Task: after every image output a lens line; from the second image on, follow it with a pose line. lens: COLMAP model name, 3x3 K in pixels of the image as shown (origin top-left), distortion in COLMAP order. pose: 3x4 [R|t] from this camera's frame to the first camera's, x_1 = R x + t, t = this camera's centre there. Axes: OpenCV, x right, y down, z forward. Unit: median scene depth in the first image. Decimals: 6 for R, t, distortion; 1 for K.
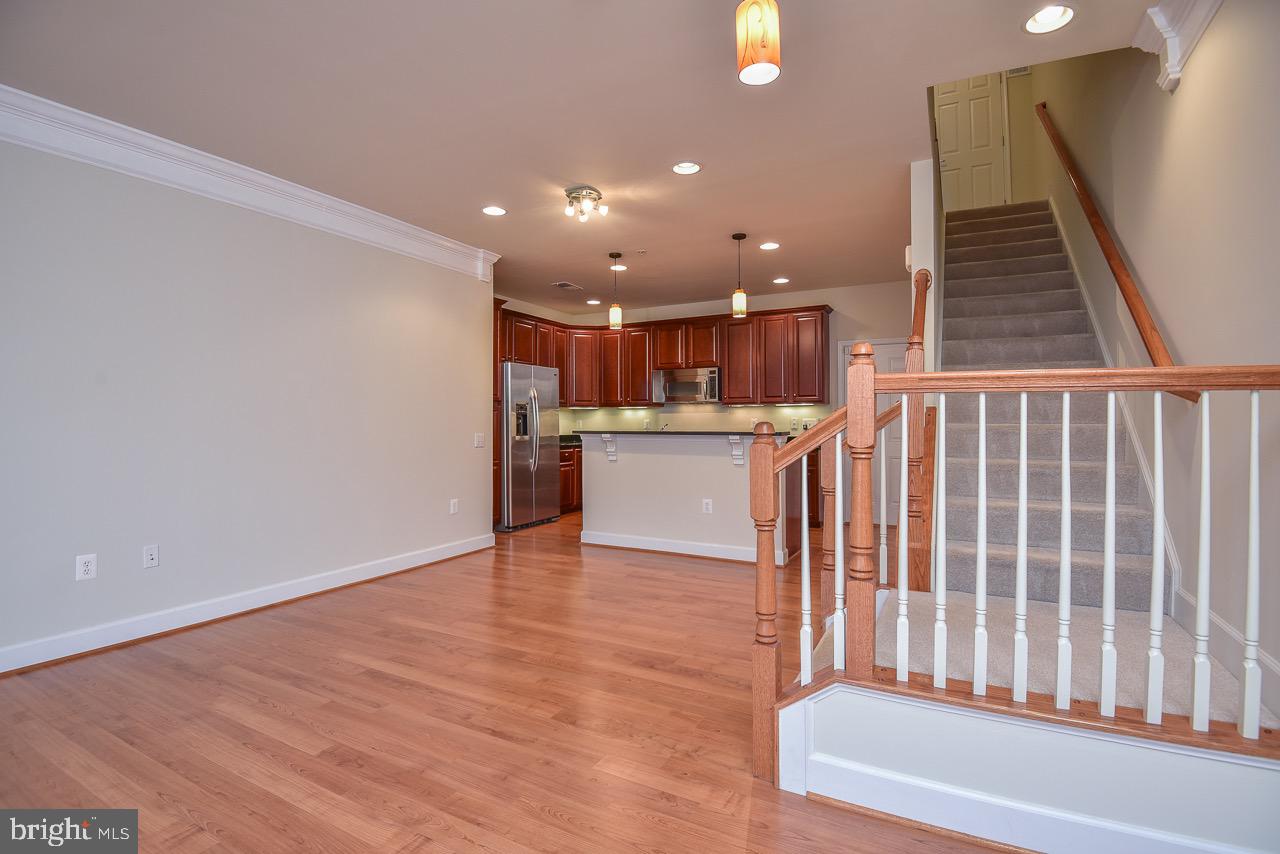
lens RADIAL K [[601.1, 0, 637.7], [0, 601.1, 416.3], [0, 0, 1]] dist [-0.010451, -0.017310]
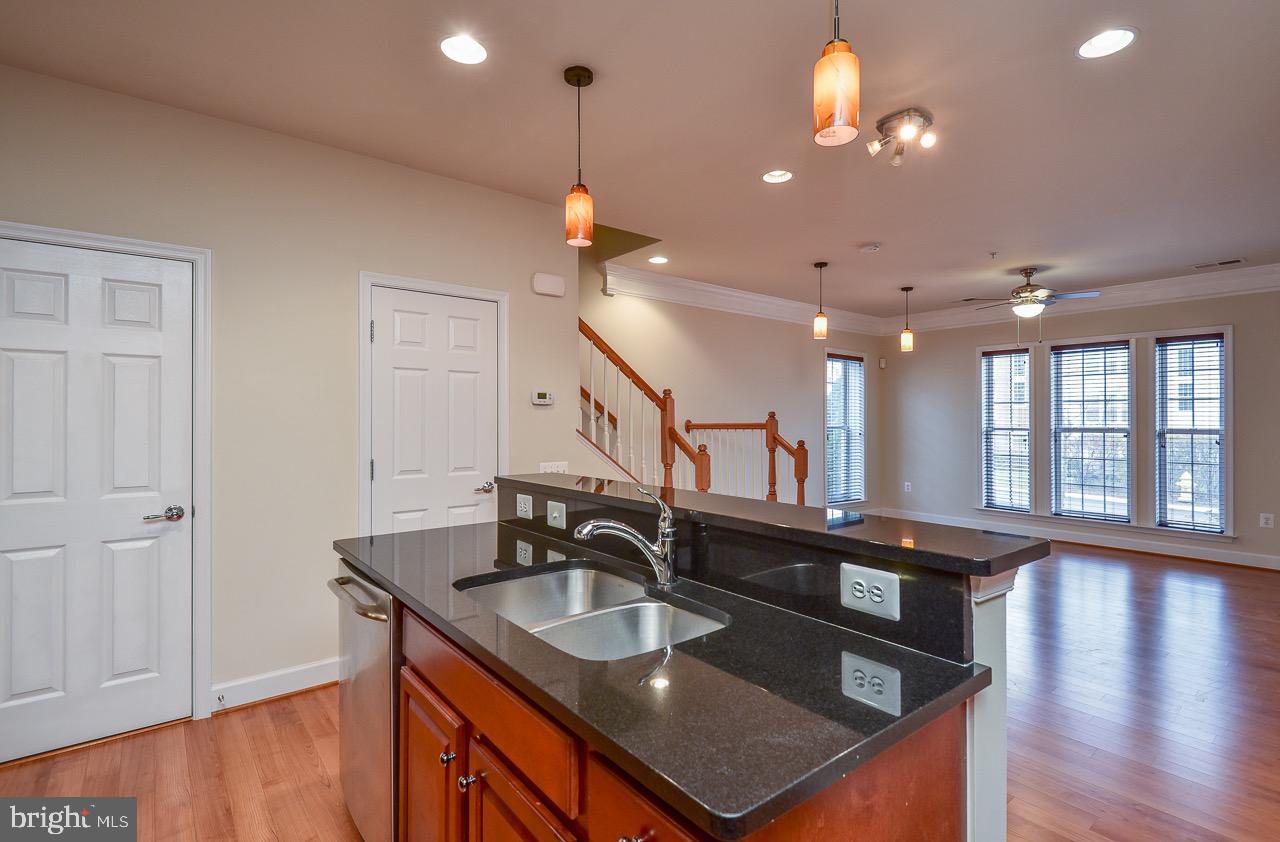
lens RADIAL K [[594.4, 0, 649.4], [0, 594.4, 414.7], [0, 0, 1]] dist [0.055697, -0.017938]
pose [[-0.914225, 0.008764, 0.405112, -0.103718], [0.000709, 0.999799, -0.020028, -0.022989], [-0.405207, -0.018023, -0.914047, 1.908578]]
